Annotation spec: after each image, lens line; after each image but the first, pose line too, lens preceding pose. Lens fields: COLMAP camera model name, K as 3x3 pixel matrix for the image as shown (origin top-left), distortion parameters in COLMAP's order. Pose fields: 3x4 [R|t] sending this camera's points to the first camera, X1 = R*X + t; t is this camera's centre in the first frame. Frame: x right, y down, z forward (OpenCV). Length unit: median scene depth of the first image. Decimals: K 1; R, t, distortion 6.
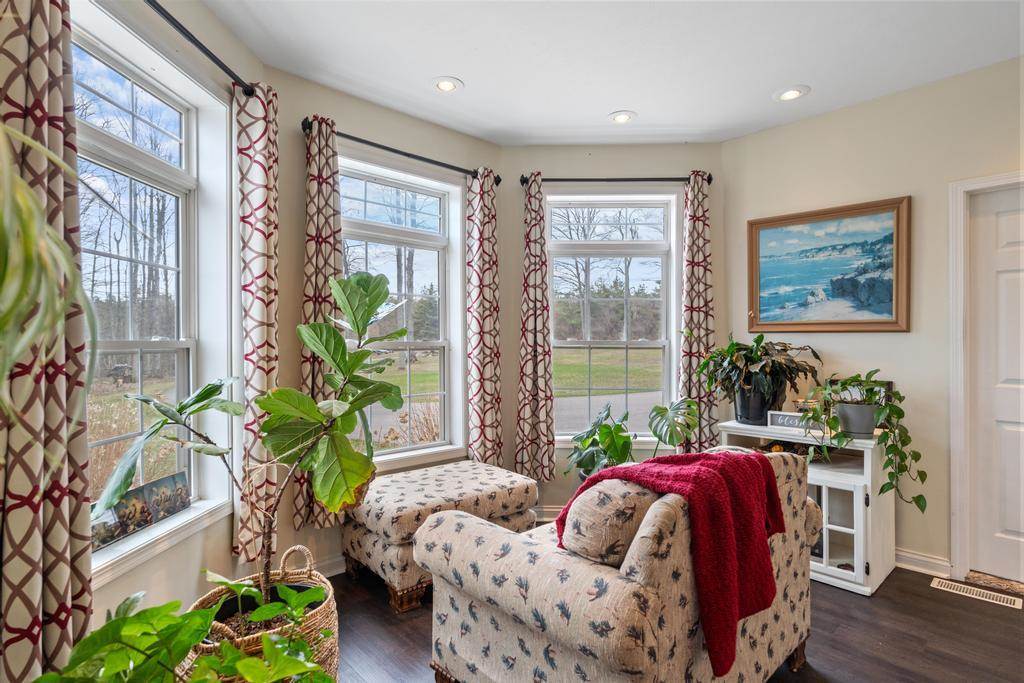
lens RADIAL K [[526.5, 0, 517.3], [0, 526.5, 343.8], [0, 0, 1]] dist [-0.004876, 0.001378]
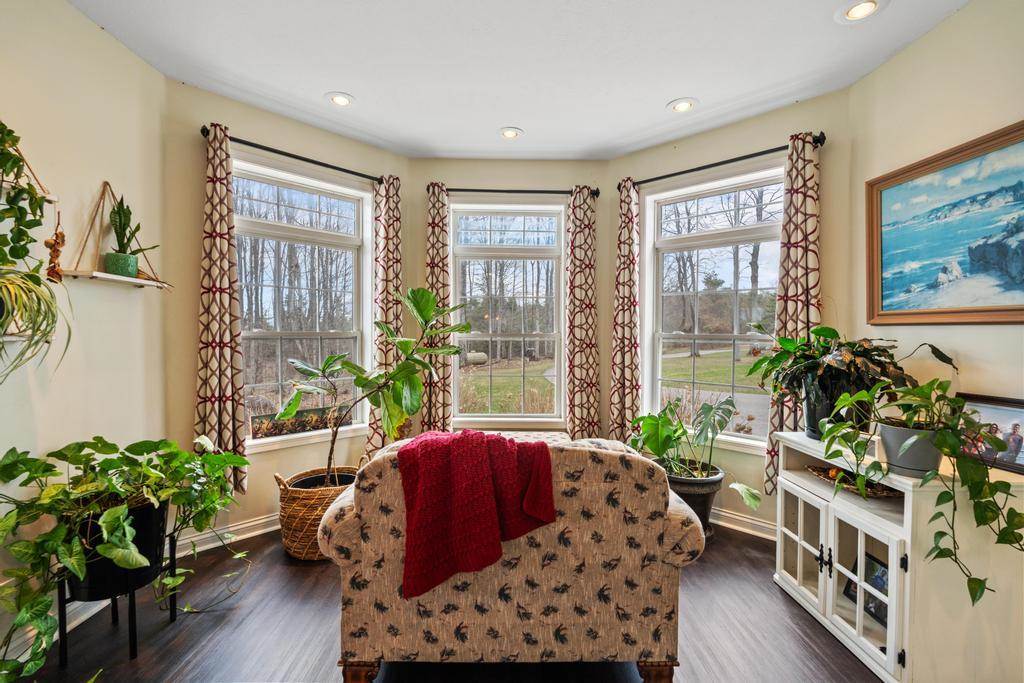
lens RADIAL K [[457.0, 0, 508.6], [0, 457.0, 344.6], [0, 0, 1]] dist [-0.005700, 0.001004]
pose [[0.733005, 0.022945, -0.679836, 0.547789], [-0.009217, 0.999674, 0.023802, -0.003814], [0.680161, -0.011181, 0.732977, 0.153541]]
